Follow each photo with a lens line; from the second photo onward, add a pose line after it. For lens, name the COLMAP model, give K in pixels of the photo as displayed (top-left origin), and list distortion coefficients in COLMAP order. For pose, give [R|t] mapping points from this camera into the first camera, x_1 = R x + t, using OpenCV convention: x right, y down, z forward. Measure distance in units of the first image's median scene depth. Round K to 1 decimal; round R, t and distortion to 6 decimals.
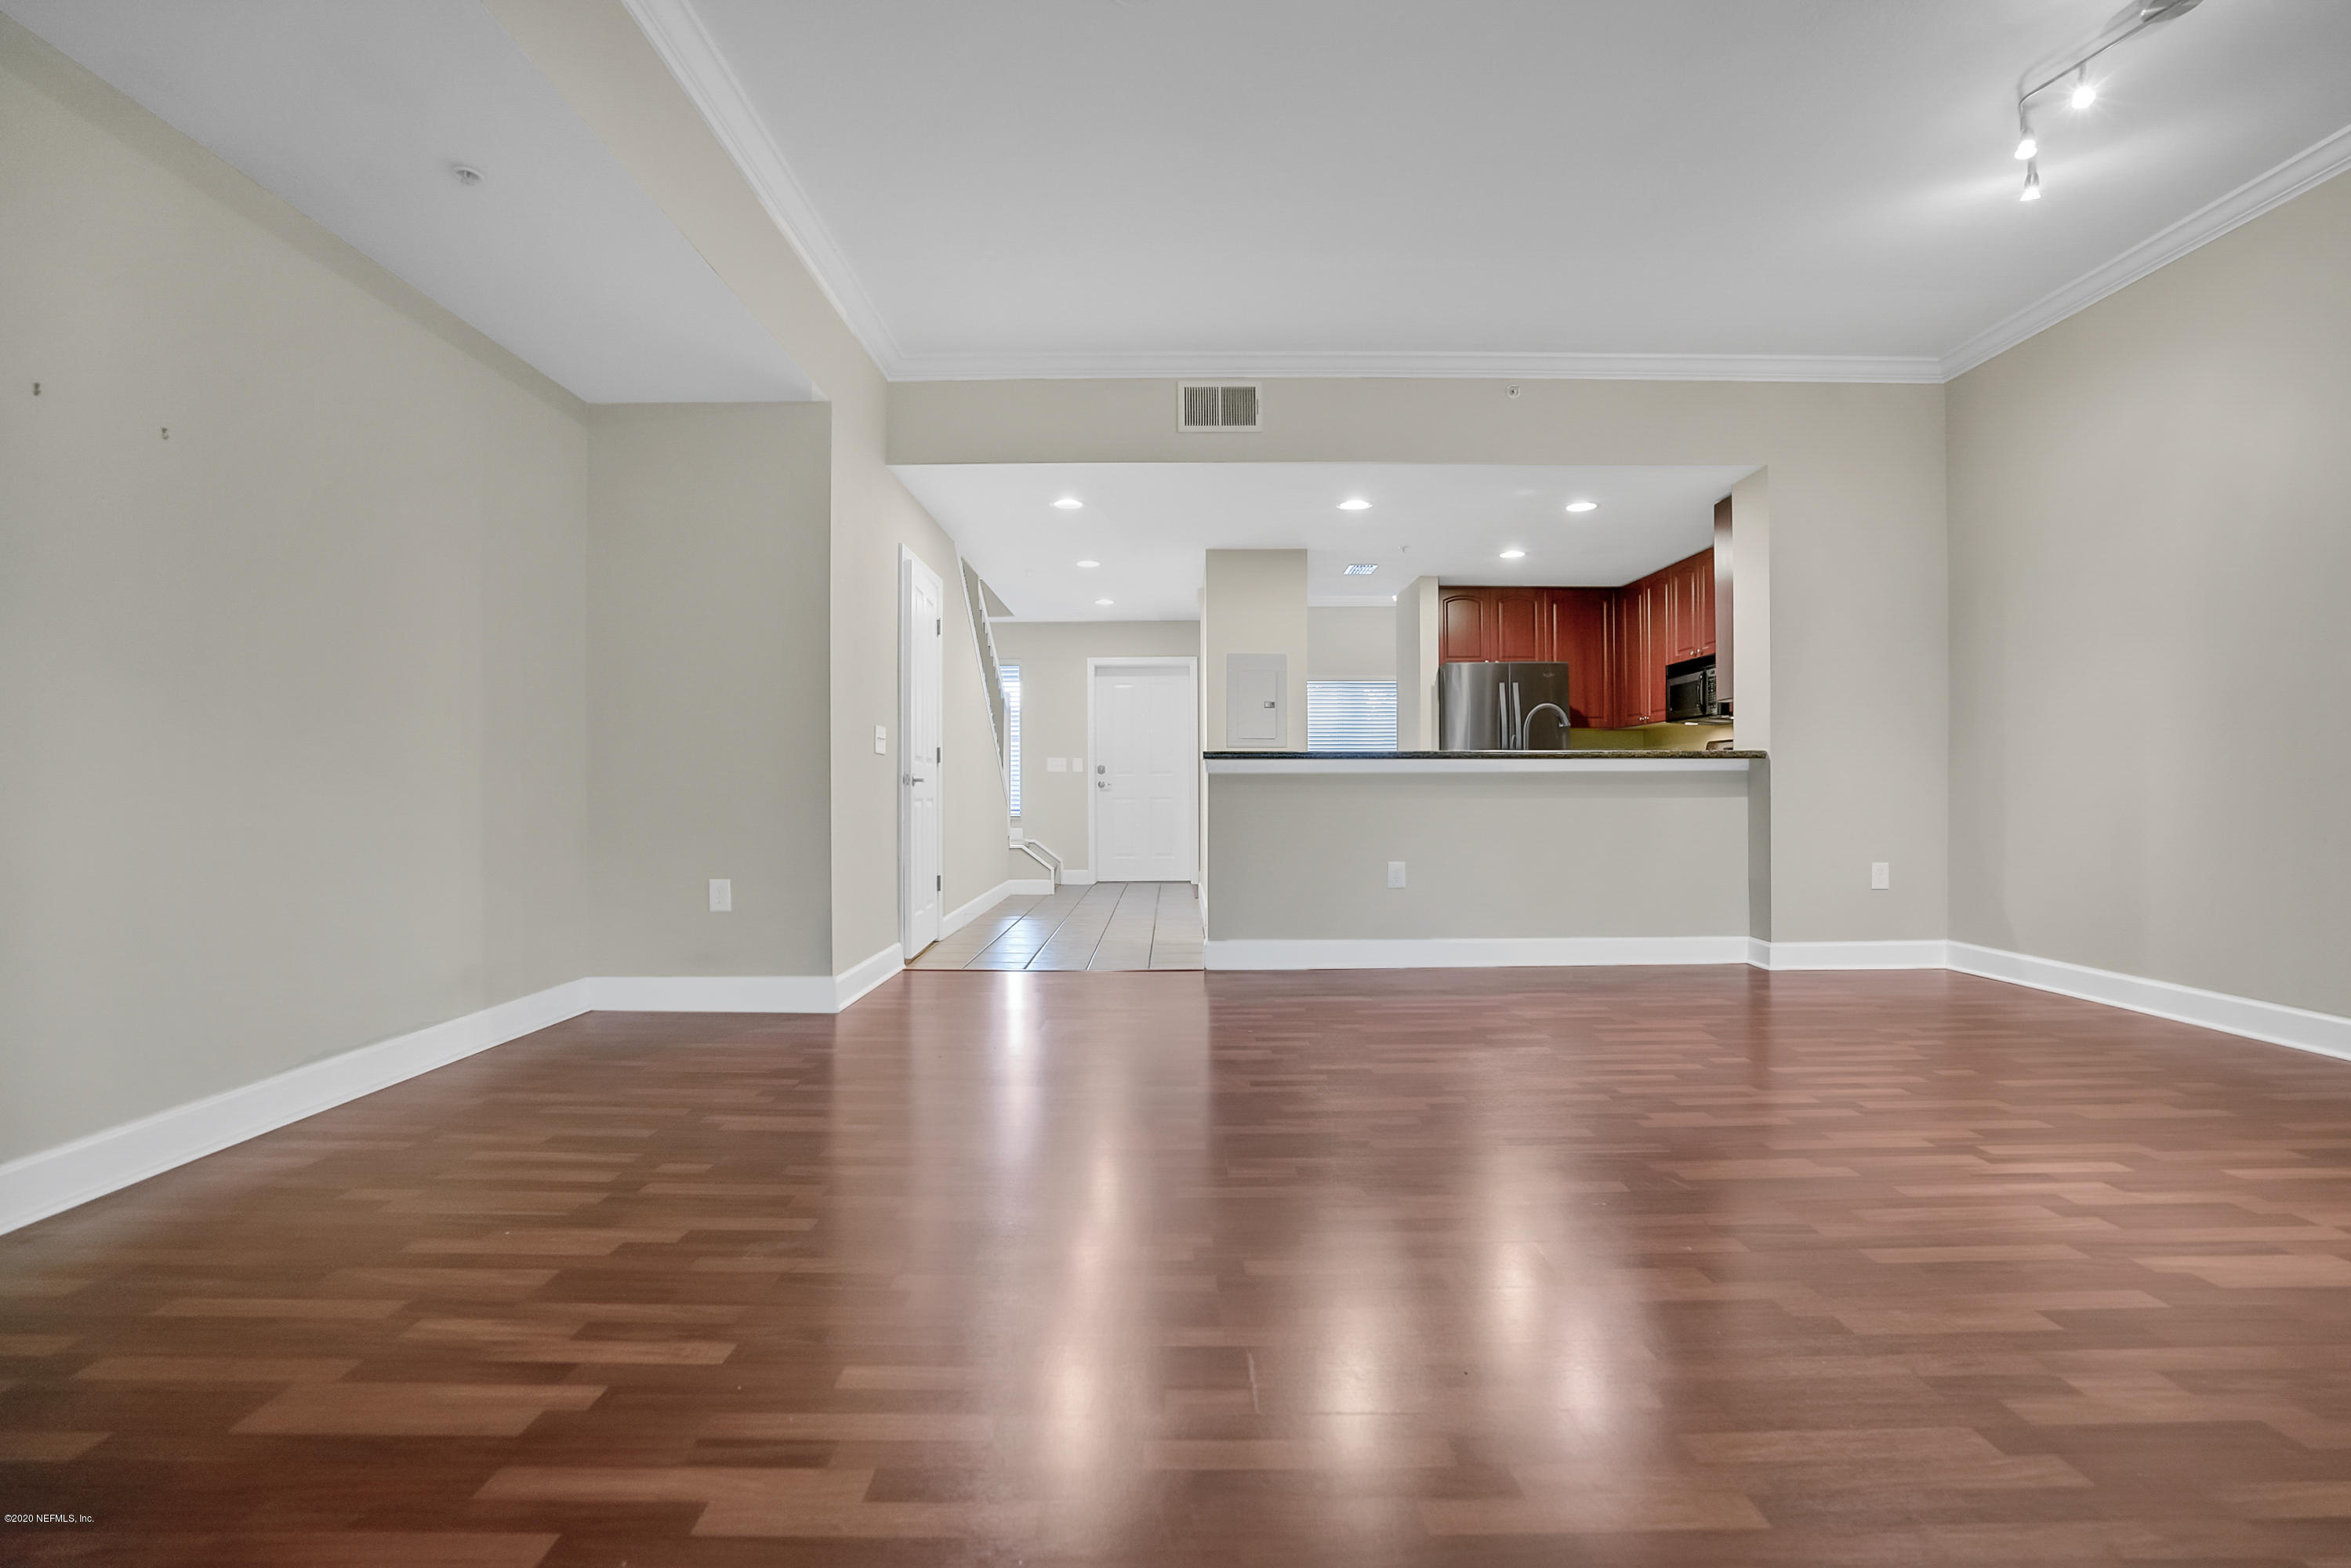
lens RADIAL K [[1146.1, 0, 1178.7], [0, 1146.1, 800.5], [0, 0, 1]] dist [-0.049603, 0.016022]
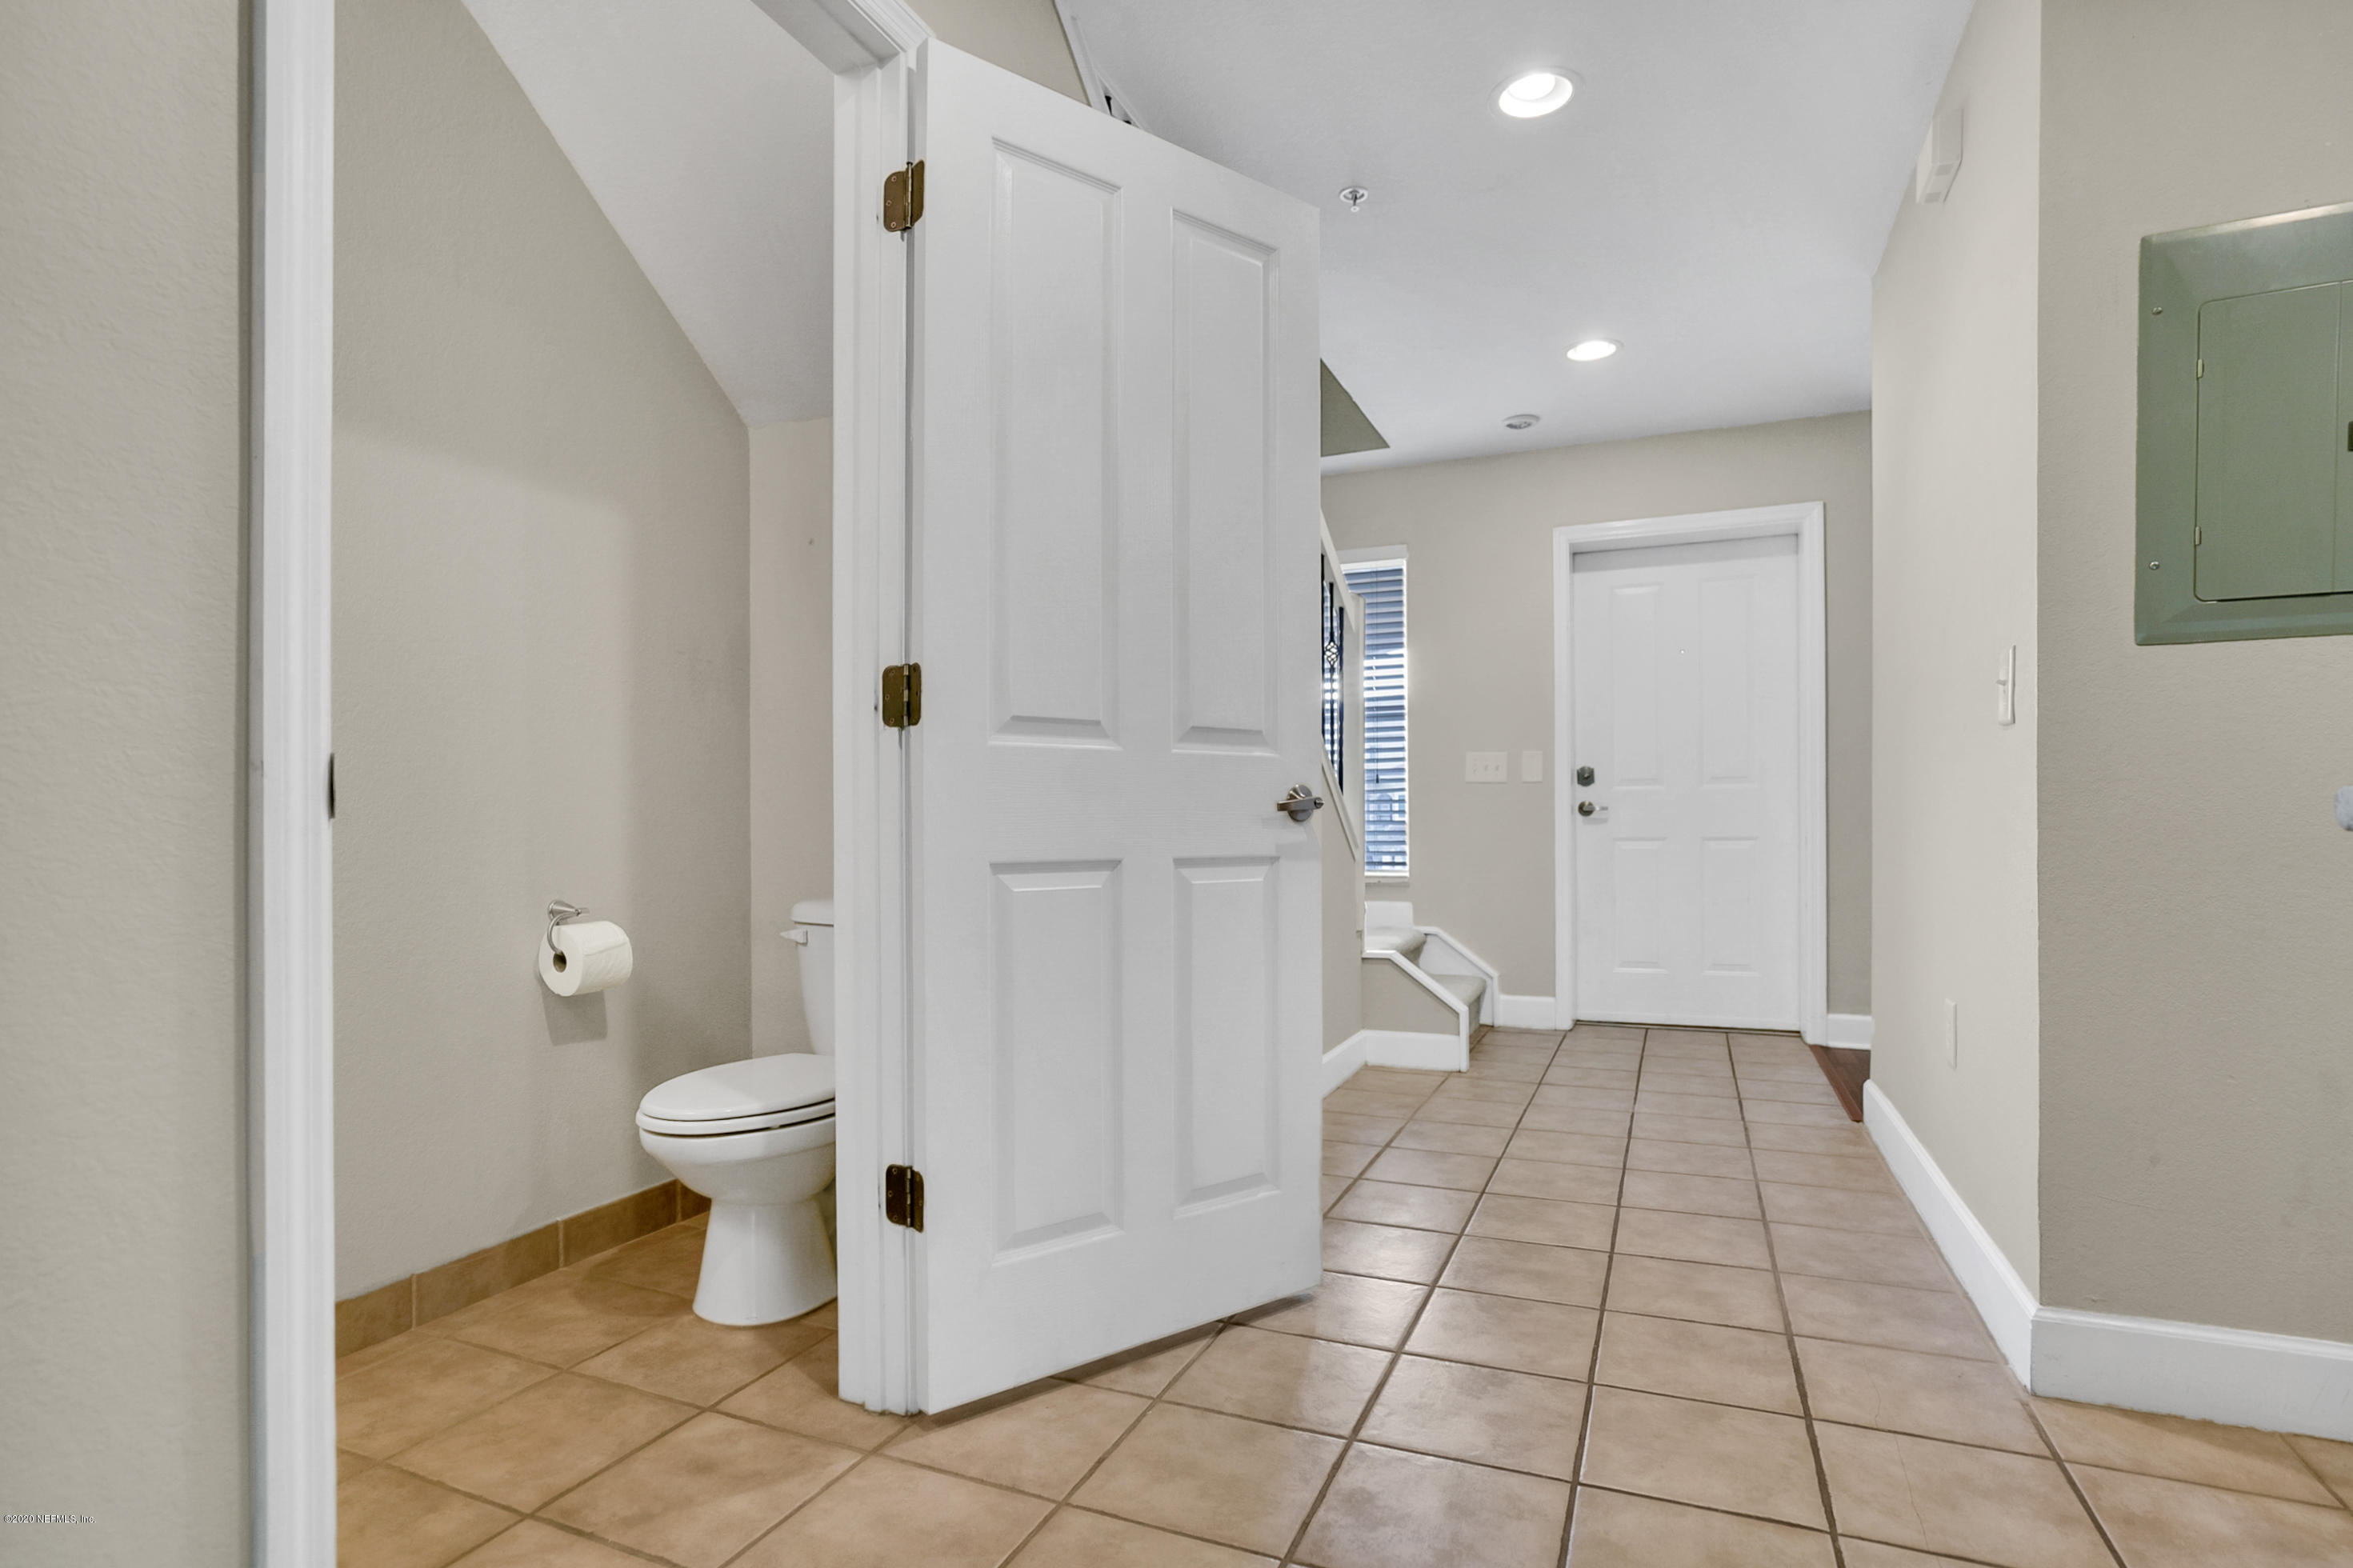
lens RADIAL K [[1167.1, 0, 1177.7], [0, 1167.1, 823.2], [0, 0, 1]] dist [-0.000224, 0.000135]
pose [[0.921605, -0.002687, -0.388121, -0.037379], [-0.001849, 0.999934, -0.011314, -0.002023], [0.388125, 0.011145, 0.921539, 0.512032]]
